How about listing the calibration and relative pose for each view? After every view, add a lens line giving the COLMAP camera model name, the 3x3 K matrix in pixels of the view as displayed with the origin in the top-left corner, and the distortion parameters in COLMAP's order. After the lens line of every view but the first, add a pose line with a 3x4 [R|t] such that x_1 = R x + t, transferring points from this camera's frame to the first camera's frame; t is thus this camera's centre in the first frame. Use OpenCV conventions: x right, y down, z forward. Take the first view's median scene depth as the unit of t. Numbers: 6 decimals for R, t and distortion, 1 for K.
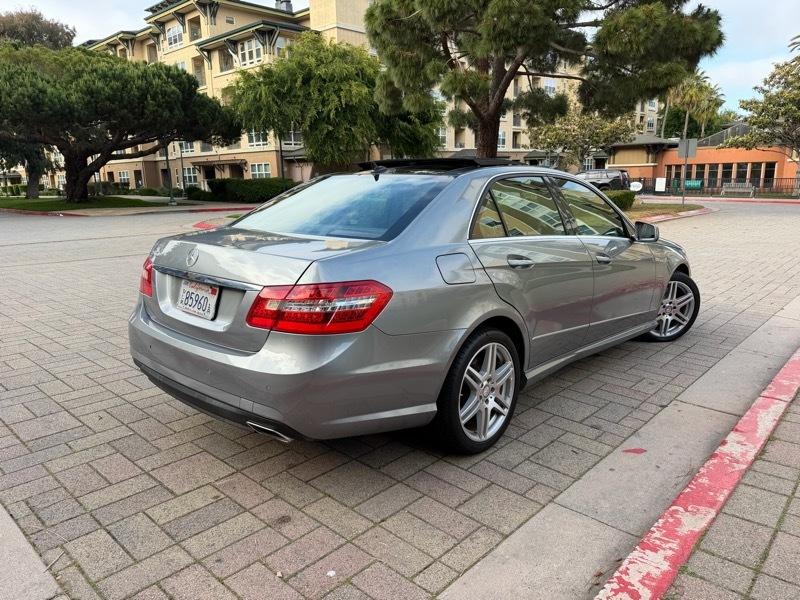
lens RADIAL K [[562.8, 0, 395.4], [0, 562.8, 298.6], [0, 0, 1]] dist [0.031720, -0.038889]
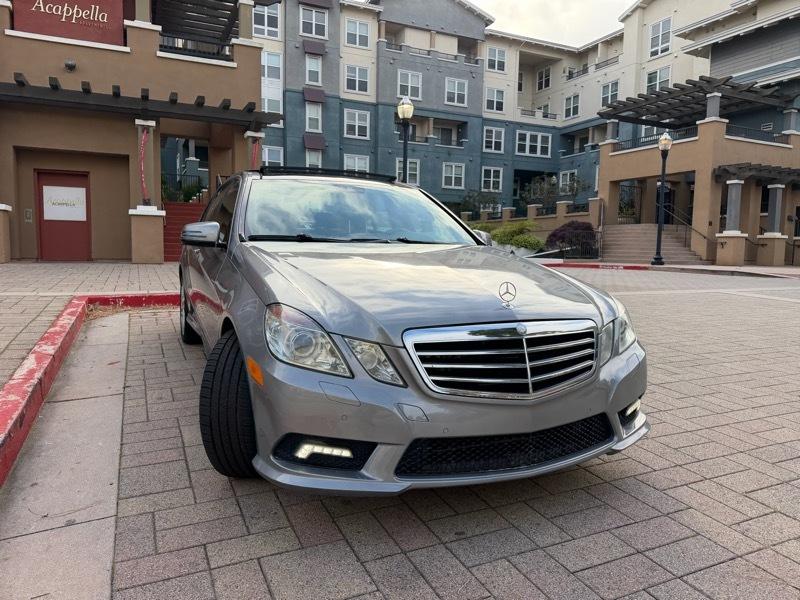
lens RADIAL K [[562.8, 0, 394.8], [0, 562.8, 299.9], [0, 0, 1]] dist [0.031720, -0.038889]
pose [[-0.393091, 0.105629, -0.913412, 0.968137], [-0.204113, 0.958571, 0.198693, -0.220433], [0.896559, 0.264543, -0.355246, 1.407760]]
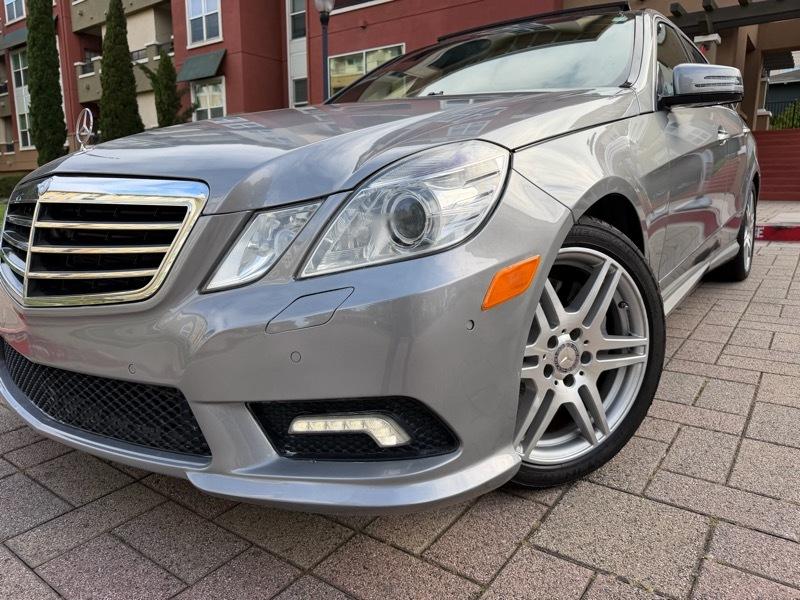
lens RADIAL K [[577.2, 0, 402.9], [0, 577.2, 293.5], [0, 0, 1]] dist [-0.008184, 0.005152]
pose [[-0.994617, 0.042026, -0.094716, 0.372059], [0.002476, 0.923442, 0.383731, -0.185096], [0.103592, 0.381431, -0.918575, 1.630705]]
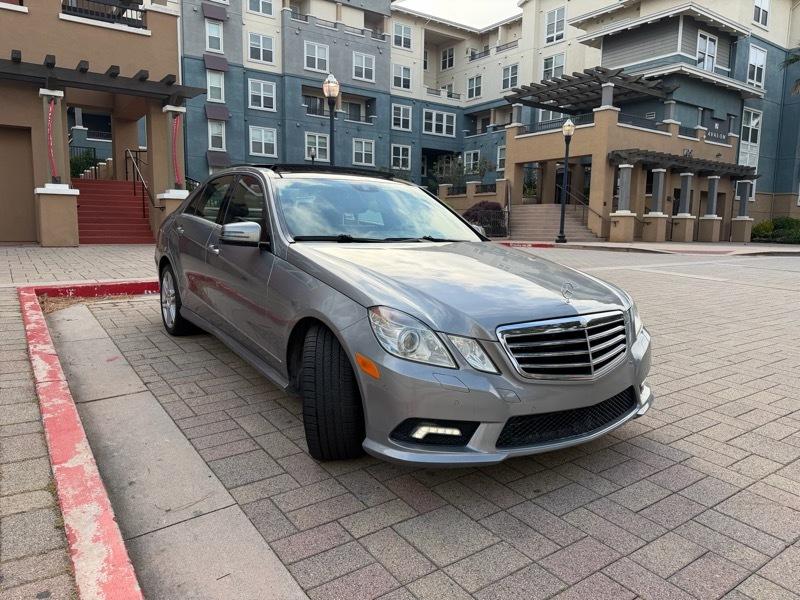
lens RADIAL K [[562.8, 0, 403.9], [0, 562.8, 299.9], [0, 0, 1]] dist [0.031720, -0.038889]
pose [[-0.212867, 0.153045, -0.965021, 1.084795], [-0.220549, 0.954641, 0.200048, -0.220895], [0.951865, 0.255418, -0.169457, 1.263977]]
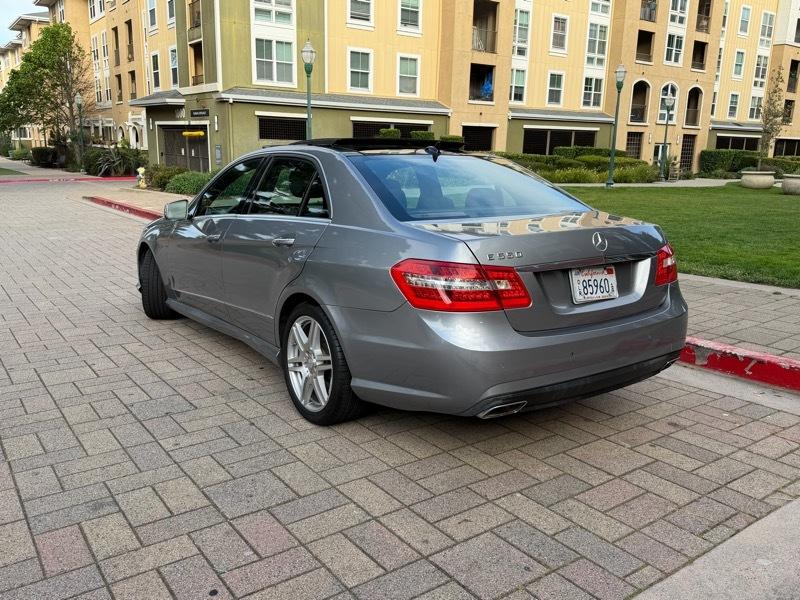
lens RADIAL K [[651.8, 0, 400.1], [0, 651.8, 293.5], [0, 0, 1]] dist [0.055208, -0.079644]
pose [[0.197850, -0.187941, 0.962046, -0.881643], [0.182556, 0.971342, 0.152214, -0.127601], [-0.963083, 0.145512, 0.226490, 0.622580]]
